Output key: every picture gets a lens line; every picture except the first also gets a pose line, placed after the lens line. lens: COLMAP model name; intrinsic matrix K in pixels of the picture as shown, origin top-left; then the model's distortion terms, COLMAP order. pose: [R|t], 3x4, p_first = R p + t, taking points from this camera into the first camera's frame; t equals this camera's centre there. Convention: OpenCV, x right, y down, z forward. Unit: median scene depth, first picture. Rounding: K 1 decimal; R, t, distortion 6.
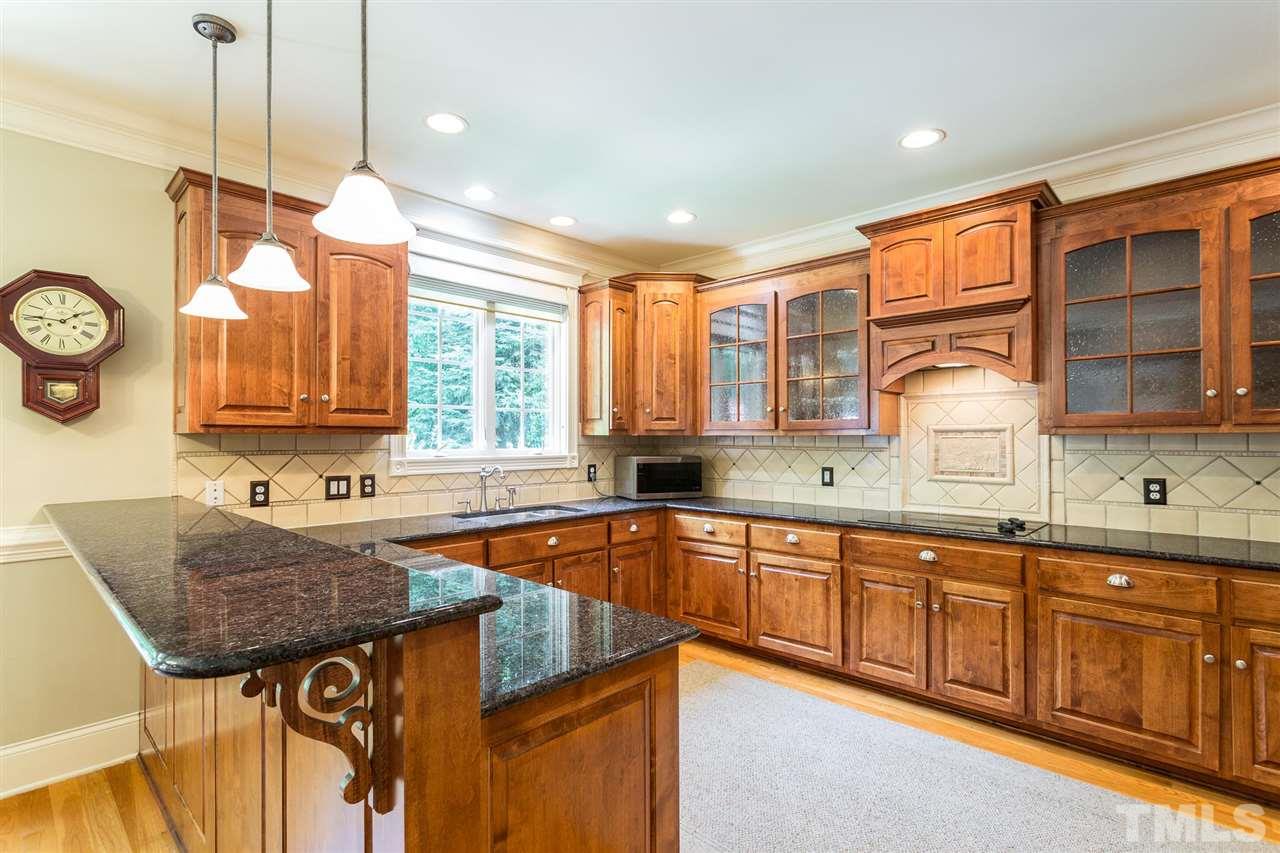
lens RADIAL K [[612.2, 0, 639.0], [0, 612.2, 436.7], [0, 0, 1]] dist [0.000992, -0.000056]
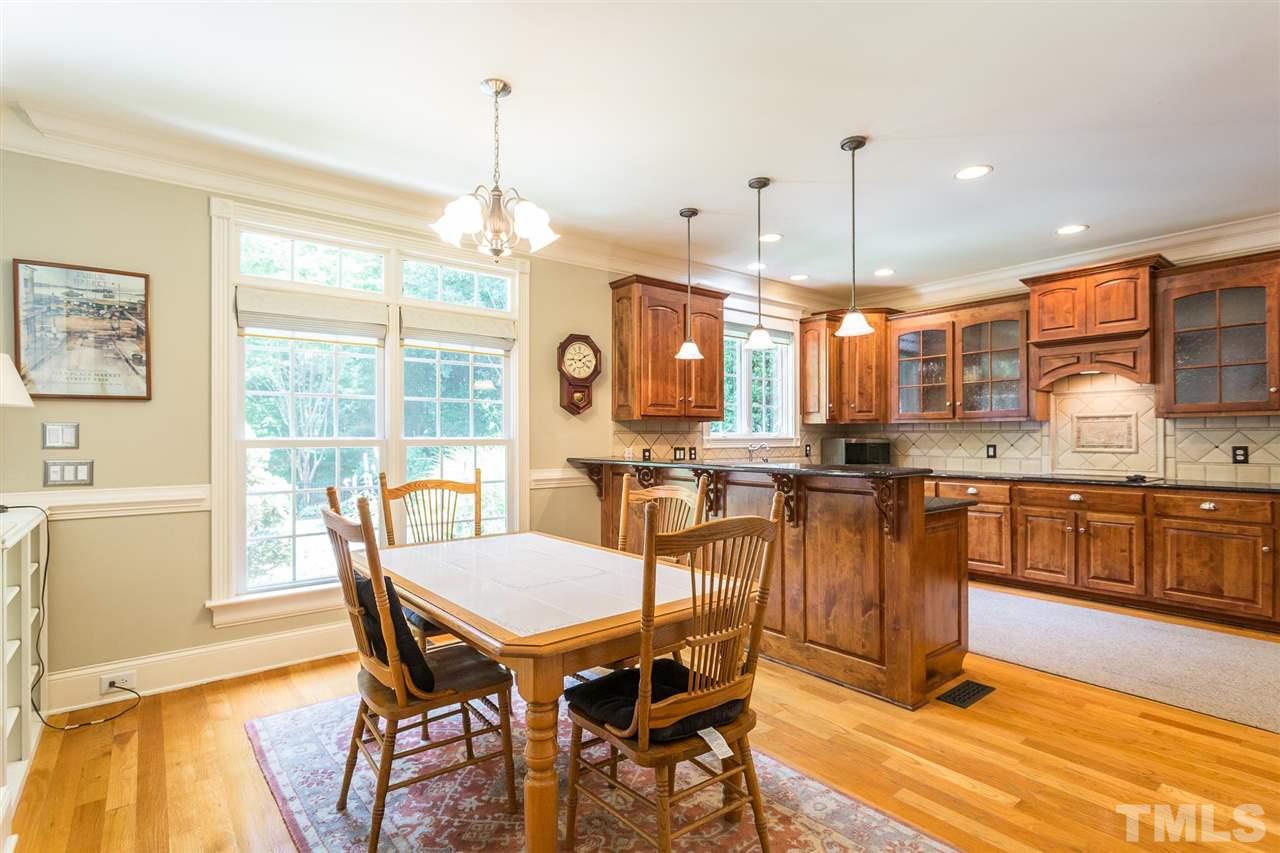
lens RADIAL K [[612.2, 0, 639.0], [0, 612.2, 436.7], [0, 0, 1]] dist [0.000992, -0.000056]
pose [[0.990514, -0.003014, -0.137381, -0.383571], [0.003286, 0.999993, 0.001756, 0.033669], [0.137375, -0.002191, 0.990517, -0.641286]]
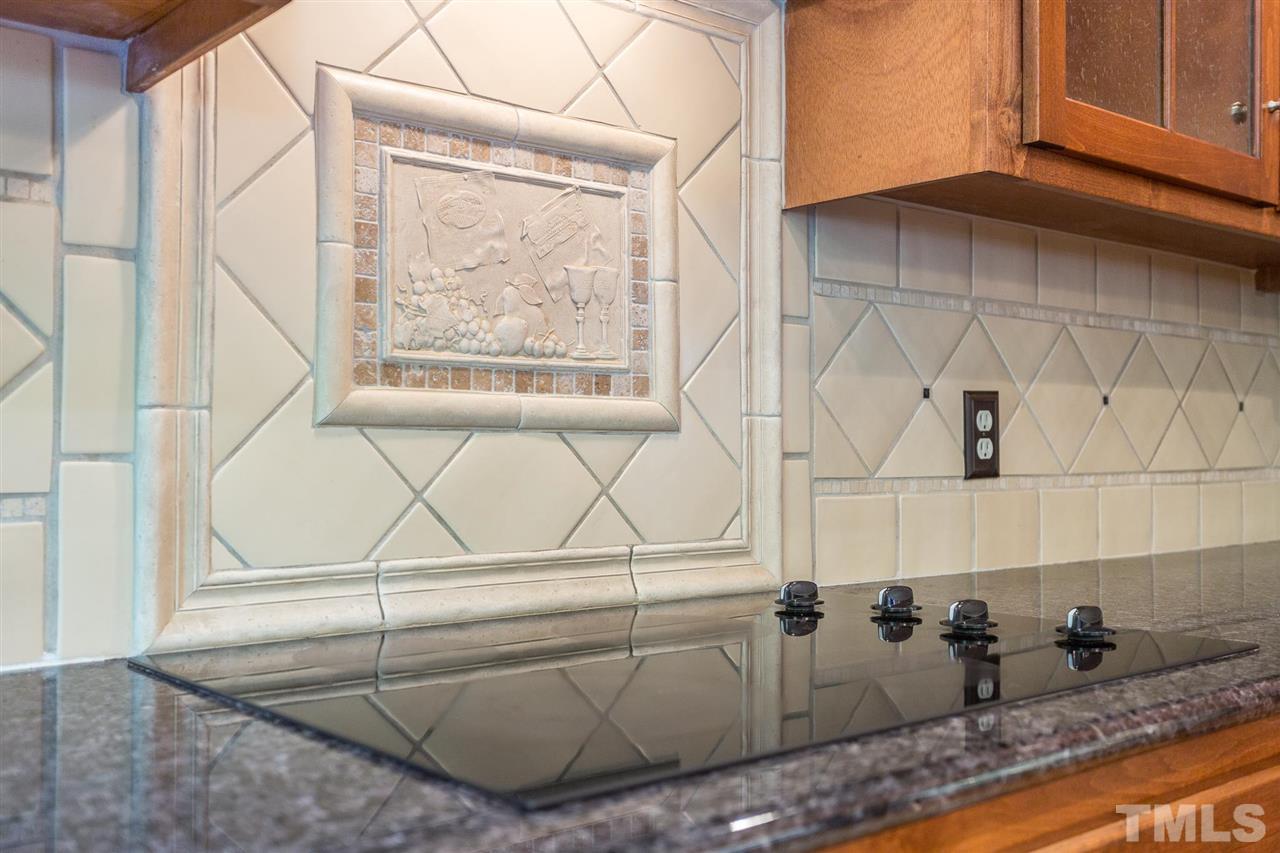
lens RADIAL K [[1302.7, 0, 640.0], [0, 1302.7, 426.5], [0, 0, 1]] dist [0.004646, 0.002473]
pose [[0.104377, 0.011934, 0.994466, 0.176610], [-0.008534, 0.999902, -0.011103, 0.086091], [-0.994501, -0.007328, 0.104469, 1.007120]]
